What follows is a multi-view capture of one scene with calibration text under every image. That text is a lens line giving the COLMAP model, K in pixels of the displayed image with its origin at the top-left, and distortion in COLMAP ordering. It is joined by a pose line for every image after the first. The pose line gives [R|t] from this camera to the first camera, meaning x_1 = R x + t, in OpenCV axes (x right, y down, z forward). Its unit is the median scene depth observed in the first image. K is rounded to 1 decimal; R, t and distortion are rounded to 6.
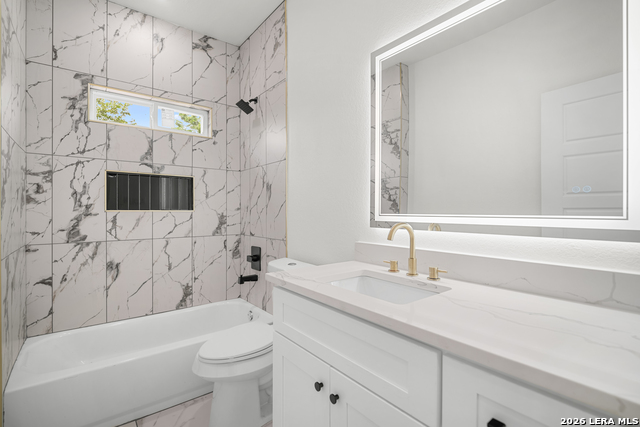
lens RADIAL K [[298.2, 0, 320.5], [0, 298.2, 212.0], [0, 0, 1]] dist [-0.003231, -0.001291]
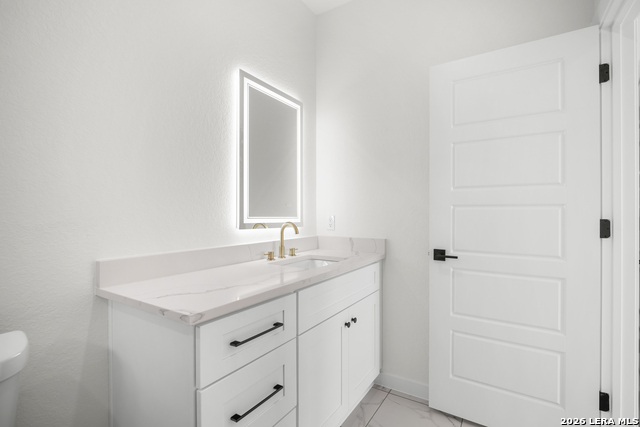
lens RADIAL K [[268.0, 0, 320.0], [0, 268.0, 213.5], [0, 0, 1]] dist [-0.001029, -0.000052]
pose [[-0.343701, 0.000020, 0.939079, -0.996482], [-0.006907, 0.999973, -0.002549, -0.007699], [-0.939054, -0.007362, -0.343692, 1.249418]]
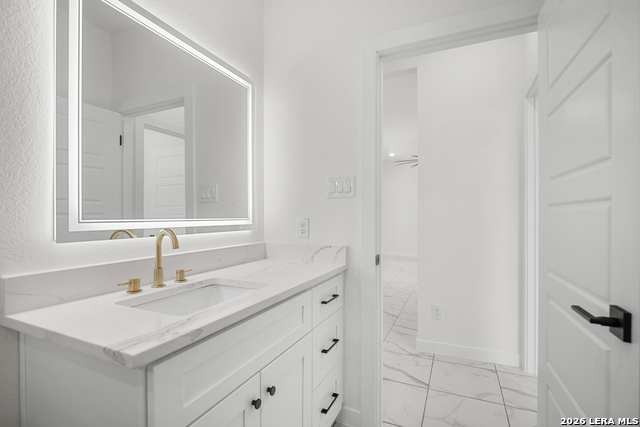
lens RADIAL K [[300.0, 0, 321.9], [0, 300.0, 213.1], [0, 0, 1]] dist [-0.008302, -0.000379]
pose [[-0.451016, 0.006884, 0.892490, -0.708330], [0.003453, 0.999976, -0.005967, -0.003536], [-0.892509, 0.000391, -0.451029, 0.938582]]
